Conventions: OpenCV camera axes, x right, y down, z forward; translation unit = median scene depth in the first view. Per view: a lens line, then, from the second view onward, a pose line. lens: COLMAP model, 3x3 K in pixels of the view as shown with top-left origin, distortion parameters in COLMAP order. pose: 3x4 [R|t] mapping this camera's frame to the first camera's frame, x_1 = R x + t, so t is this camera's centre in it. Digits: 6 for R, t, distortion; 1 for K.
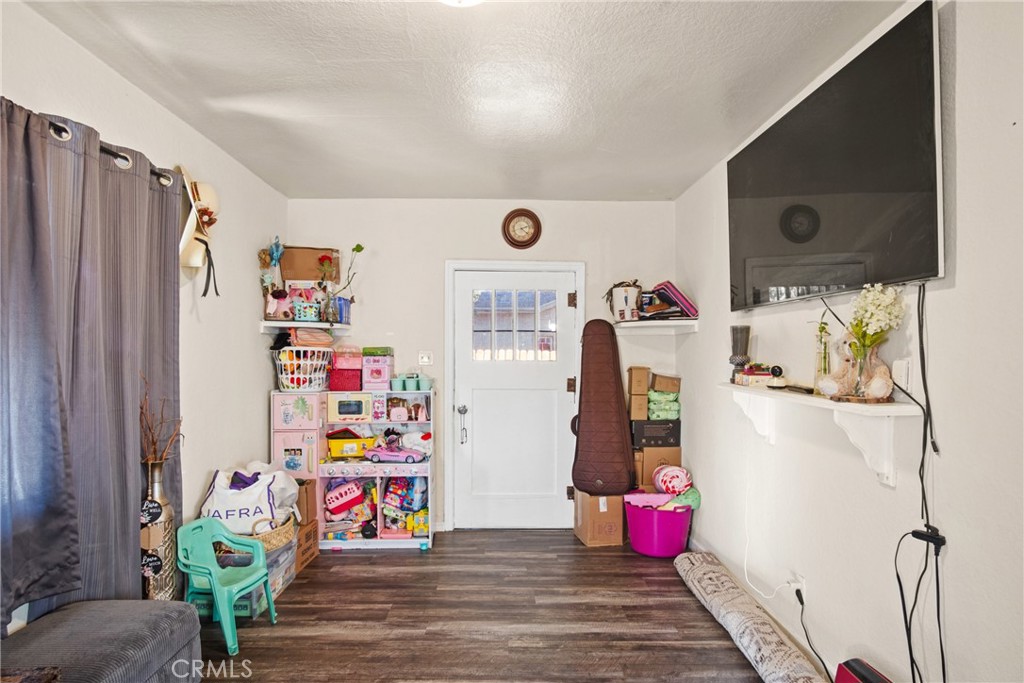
lens RADIAL K [[555.4, 0, 503.4], [0, 555.4, 361.8], [0, 0, 1]] dist [-0.032317, 0.007023]
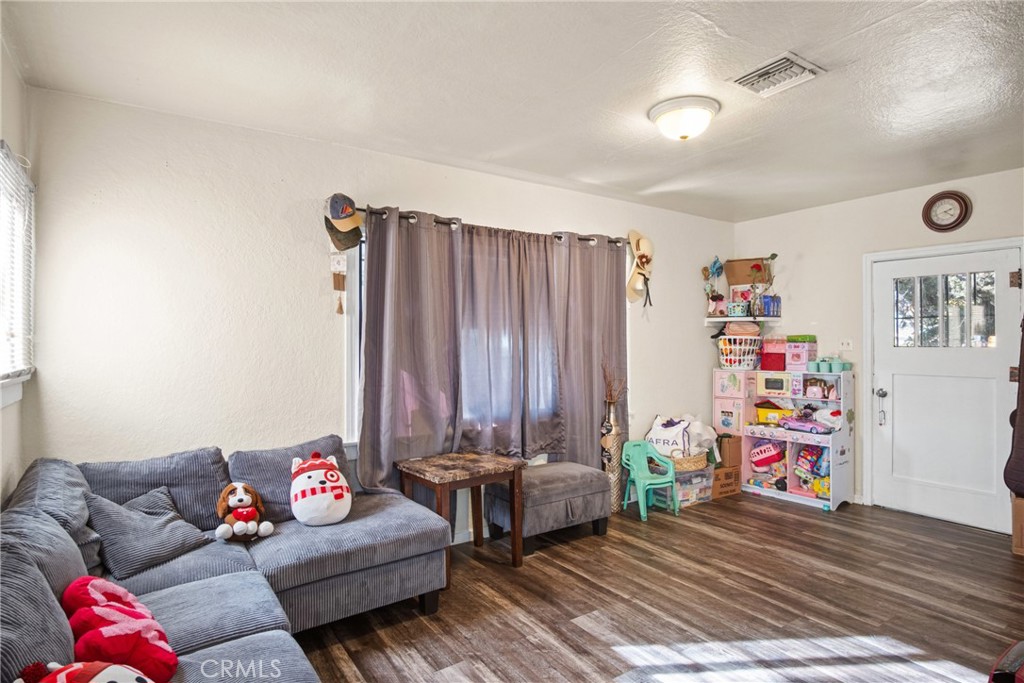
lens RADIAL K [[555.4, 0, 514.3], [0, 555.4, 340.7], [0, 0, 1]] dist [-0.032317, 0.007023]
pose [[0.547908, -0.004964, -0.836524, 0.453664], [-0.007132, 0.999918, -0.010605, 0.002653], [0.836508, 0.011777, 0.547828, -0.171289]]
